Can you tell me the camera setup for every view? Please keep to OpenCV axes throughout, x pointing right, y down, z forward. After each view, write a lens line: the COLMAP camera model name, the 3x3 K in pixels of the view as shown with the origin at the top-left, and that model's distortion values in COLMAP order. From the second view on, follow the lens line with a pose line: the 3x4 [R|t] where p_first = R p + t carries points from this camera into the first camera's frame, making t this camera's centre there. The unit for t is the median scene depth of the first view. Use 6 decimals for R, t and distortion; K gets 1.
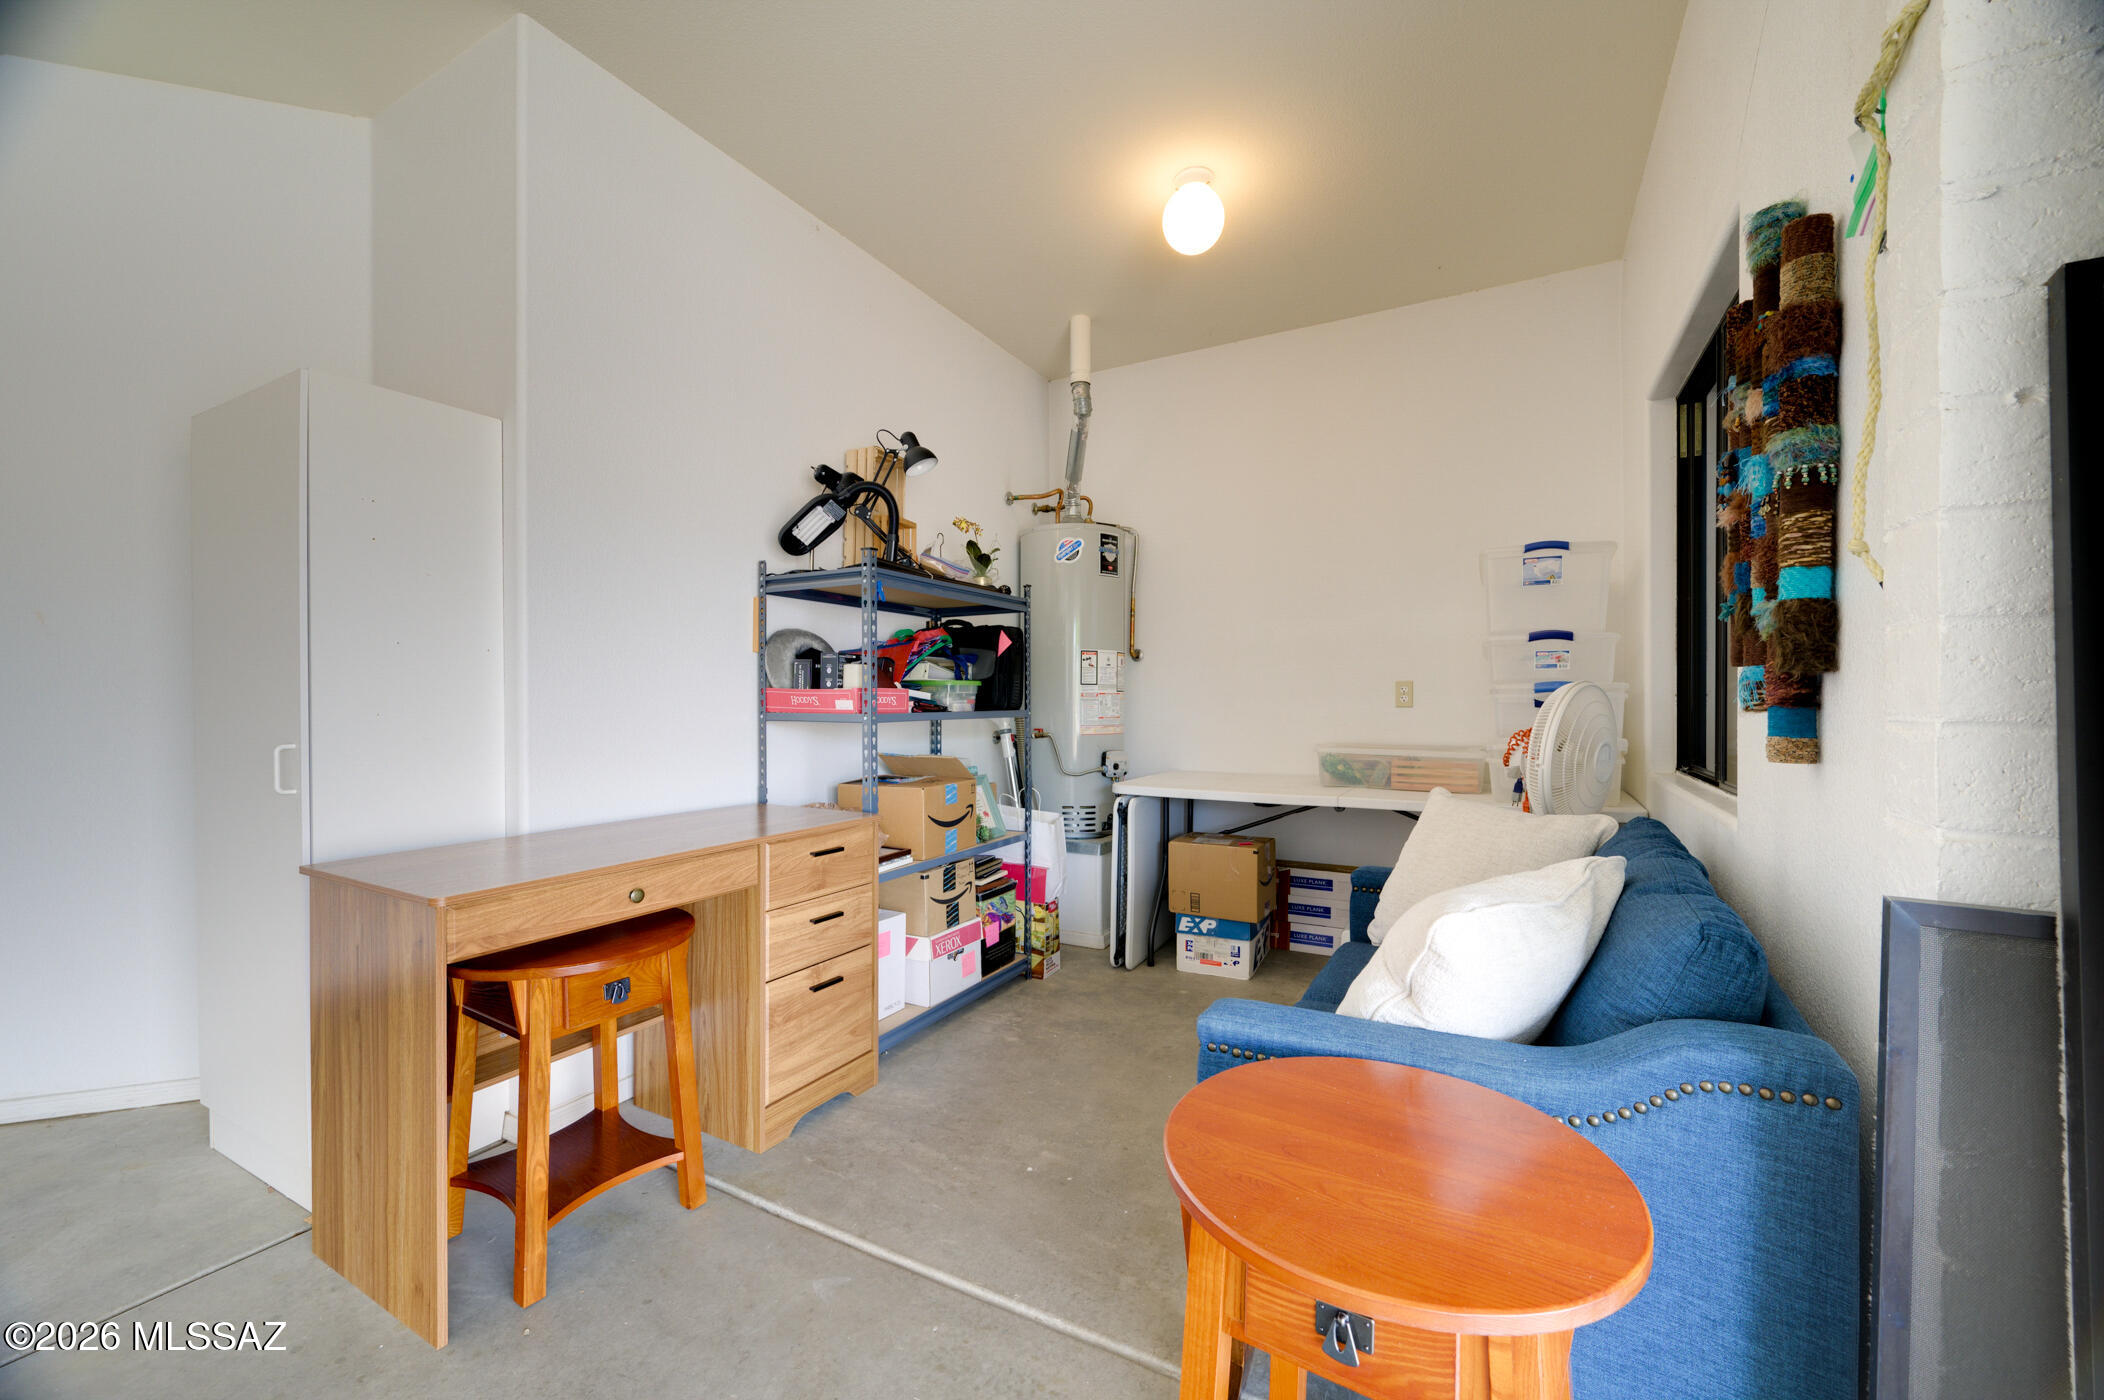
lens RADIAL K [[839.3, 0, 1052.0], [0, 839.3, 700.0], [0, 0, 1]] dist [-0.000296, -0.000013]
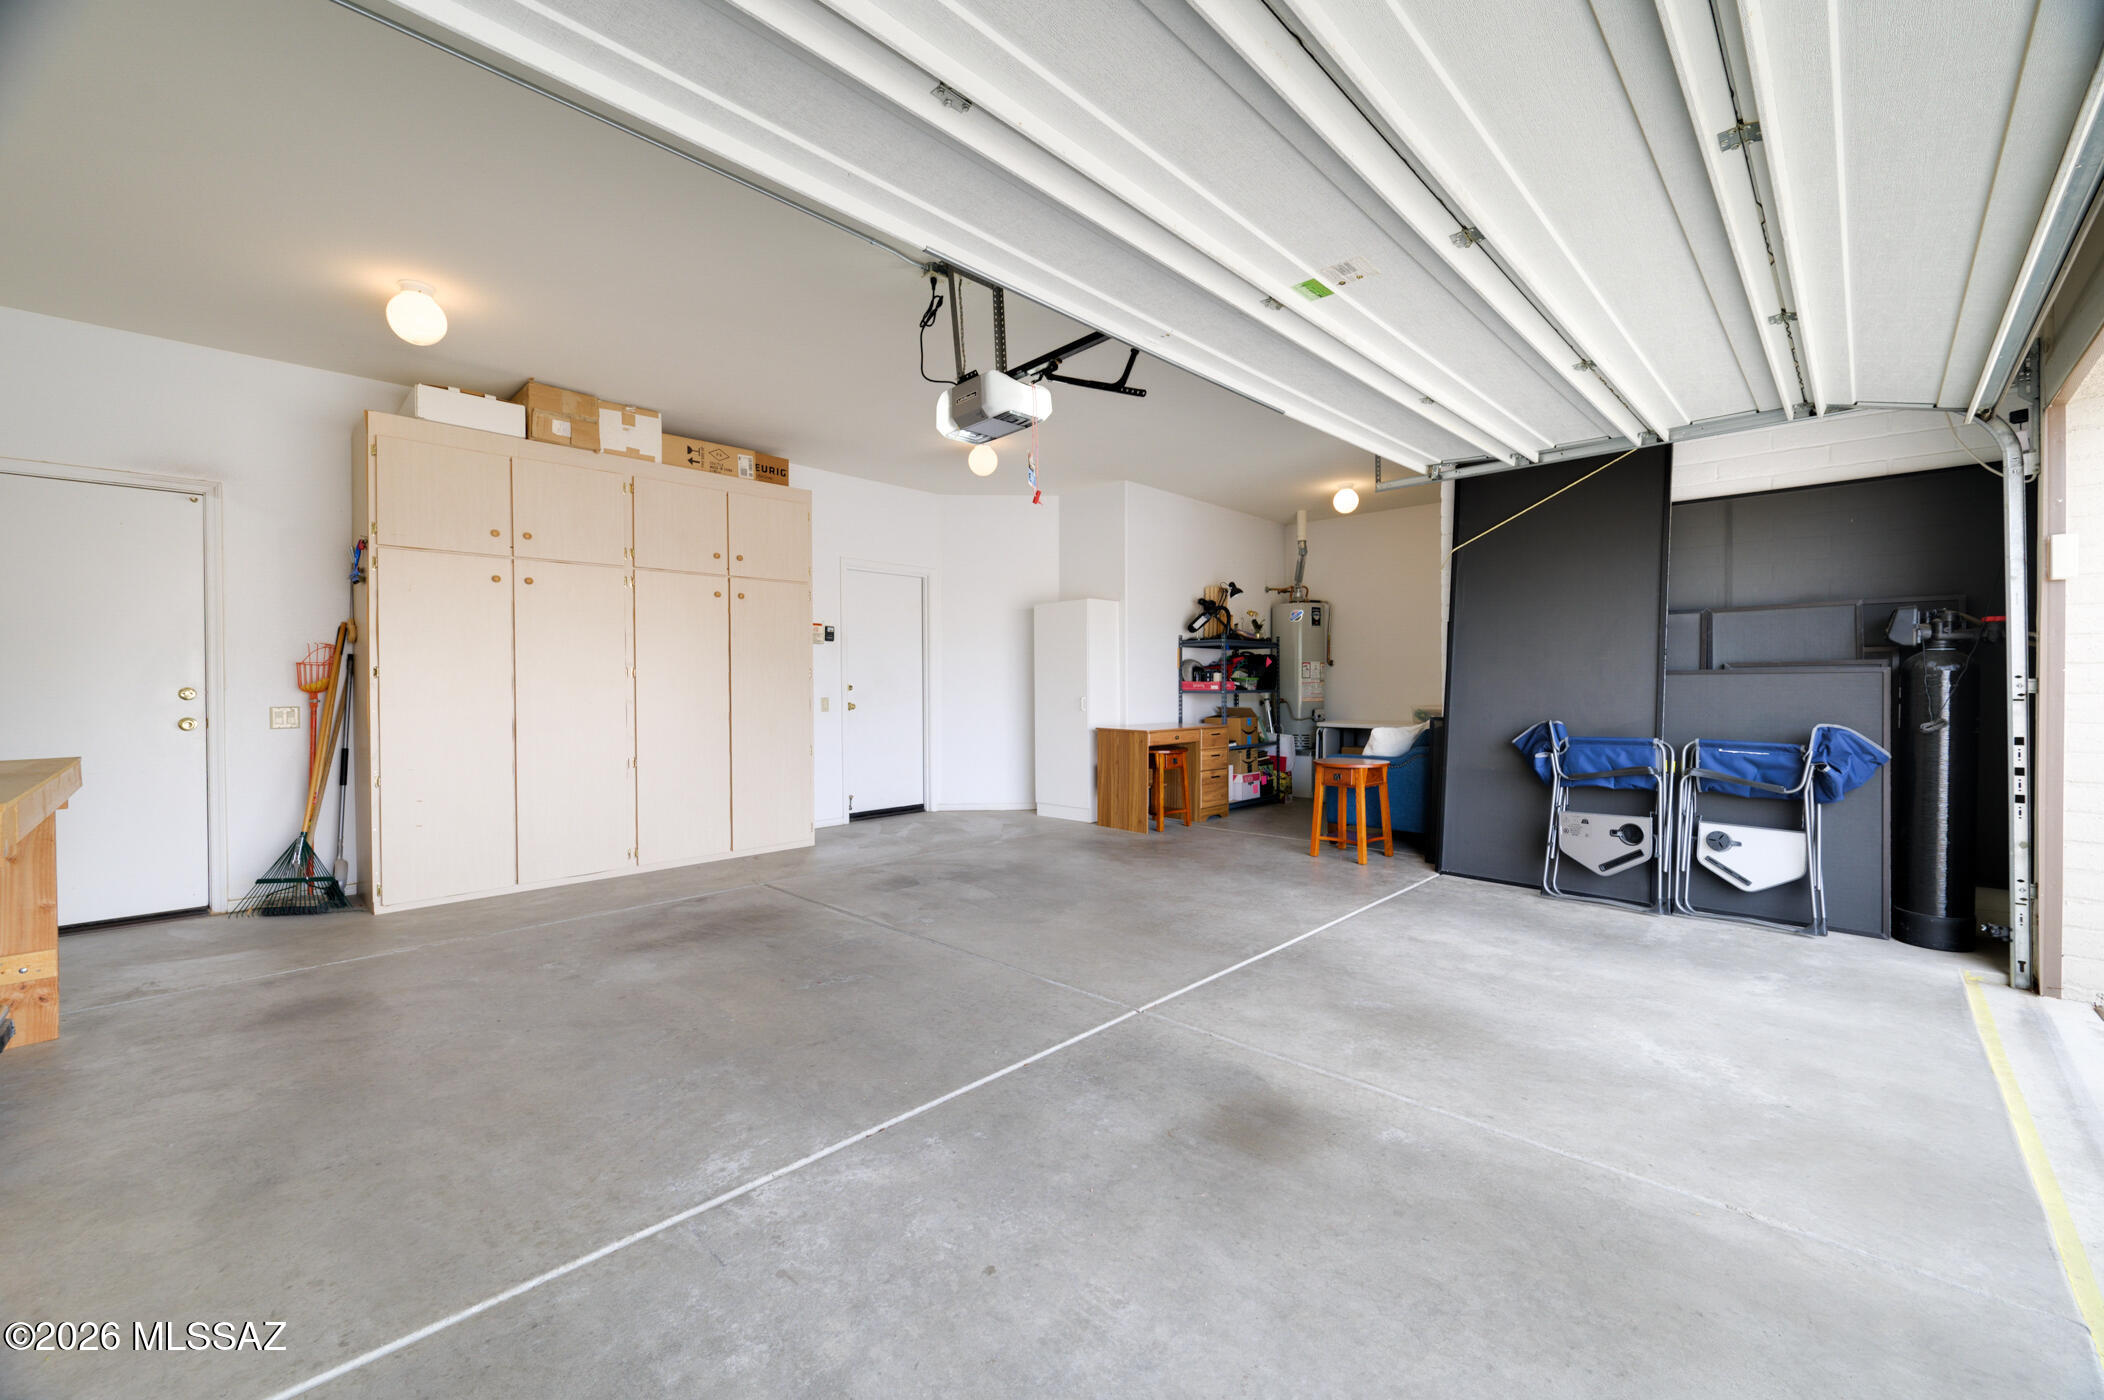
lens RADIAL K [[839.3, 0, 1052.0], [0, 839.3, 700.0], [0, 0, 1]] dist [-0.000296, -0.000013]
pose [[0.965711, -0.000033, -0.259620, -0.033263], [0.003907, 0.999889, 0.014407, 0.004692], [0.259590, -0.014927, 0.965603, -1.567018]]
